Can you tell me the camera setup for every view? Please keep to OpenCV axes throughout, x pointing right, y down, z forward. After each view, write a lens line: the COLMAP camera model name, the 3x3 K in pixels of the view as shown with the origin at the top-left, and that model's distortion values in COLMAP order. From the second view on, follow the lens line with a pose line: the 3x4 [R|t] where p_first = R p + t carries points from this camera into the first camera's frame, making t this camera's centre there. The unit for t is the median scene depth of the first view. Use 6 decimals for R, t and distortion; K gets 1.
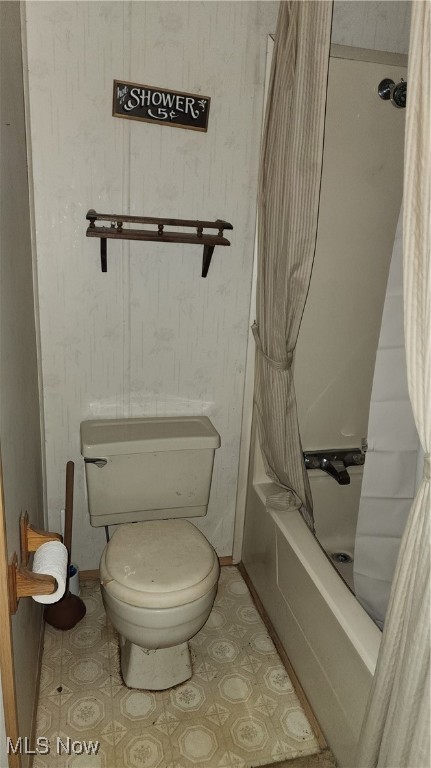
lens RADIAL K [[505.2, 0, 212.0], [0, 505.2, 381.1], [0, 0, 1]] dist [0.040857, -0.057972]
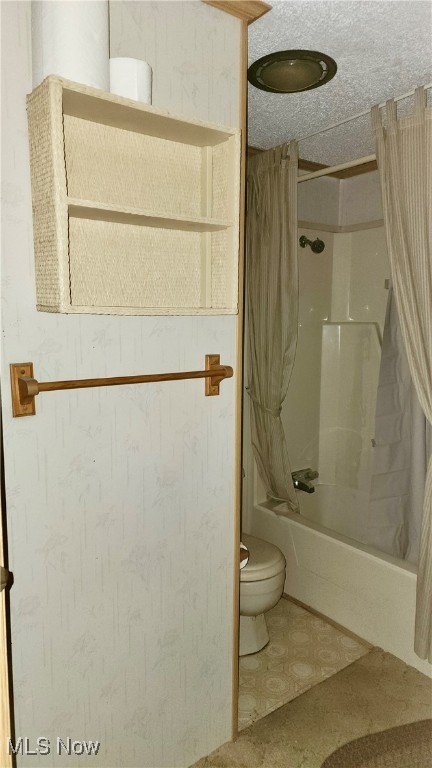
lens RADIAL K [[505.2, 0, 212.5], [0, 505.2, 381.1], [0, 0, 1]] dist [0.040857, -0.057972]
pose [[0.919981, -0.092540, 0.380881, -0.665226], [0.153836, 0.979007, -0.133713, 0.052726], [-0.360512, 0.181607, 0.914904, -0.352209]]
